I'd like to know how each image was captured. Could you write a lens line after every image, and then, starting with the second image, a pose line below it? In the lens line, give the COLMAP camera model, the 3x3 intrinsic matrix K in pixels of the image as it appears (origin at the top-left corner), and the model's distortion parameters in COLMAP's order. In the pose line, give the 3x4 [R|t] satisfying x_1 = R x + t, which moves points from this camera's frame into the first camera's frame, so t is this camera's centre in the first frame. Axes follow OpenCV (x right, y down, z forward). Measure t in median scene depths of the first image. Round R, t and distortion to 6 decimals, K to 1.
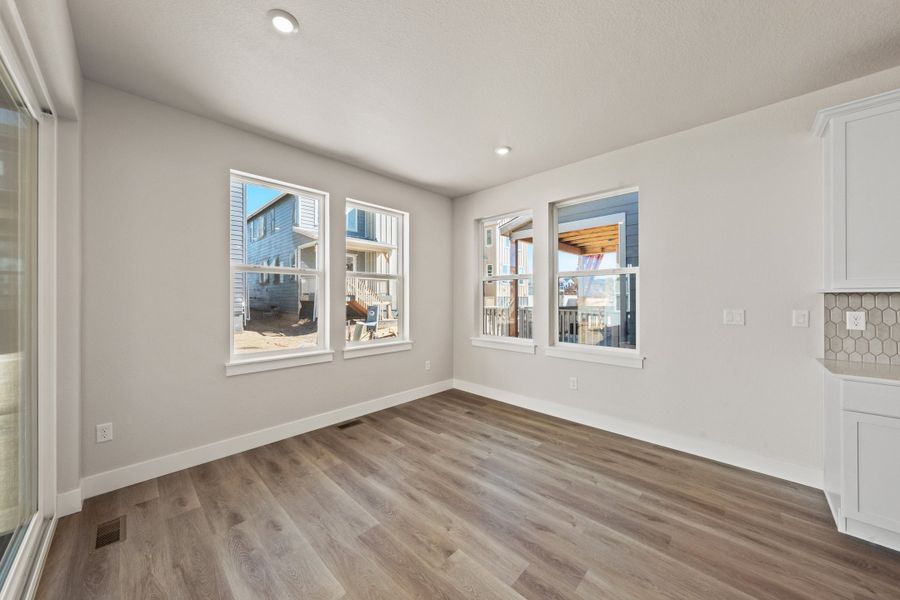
lens RADIAL K [[317.5, 0, 444.7], [0, 317.5, 299.6], [0, 0, 1]] dist [0.000243, -0.000070]
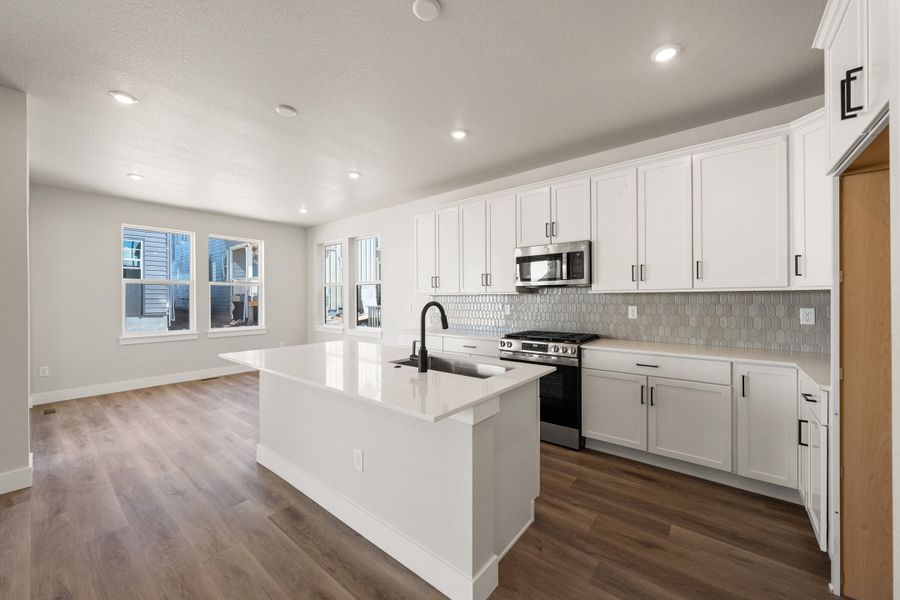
lens RADIAL K [[337.9, 0, 453.7], [0, 337.9, 299.2], [0, 0, 1]] dist [-0.002206, 0.000310]
pose [[0.994064, -0.006758, 0.108586, 0.544708], [0.006784, 0.999977, 0.000127, 0.003938], [-0.108584, 0.000610, 0.994087, -0.603797]]
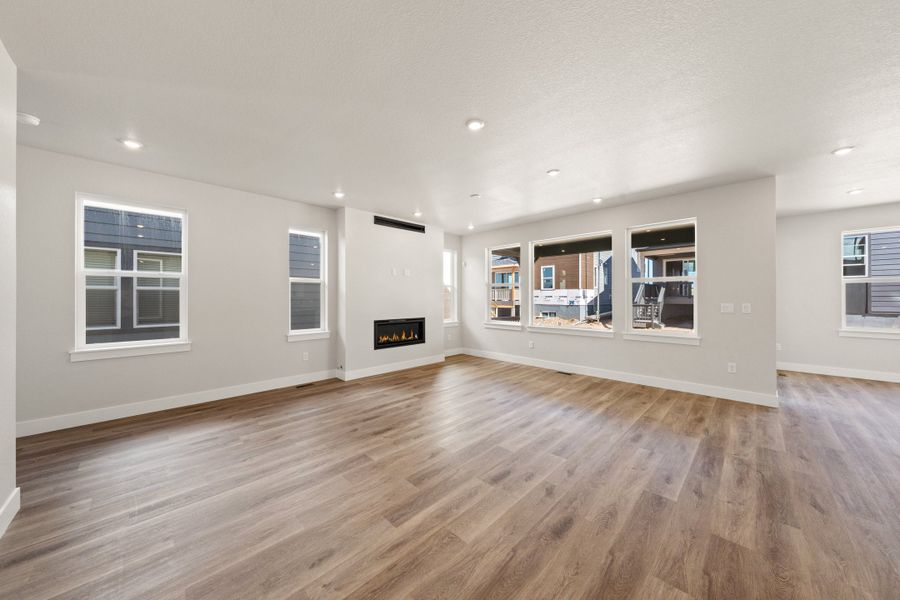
lens RADIAL K [[305.4, 0, 446.5], [0, 305.4, 297.3], [0, 0, 1]] dist [0.000879, 0.000142]
pose [[-0.009575, -0.004643, -0.999943, 0.765674], [-0.001364, 0.999988, -0.004631, 0.007087], [0.999953, 0.001319, -0.009581, -0.883211]]
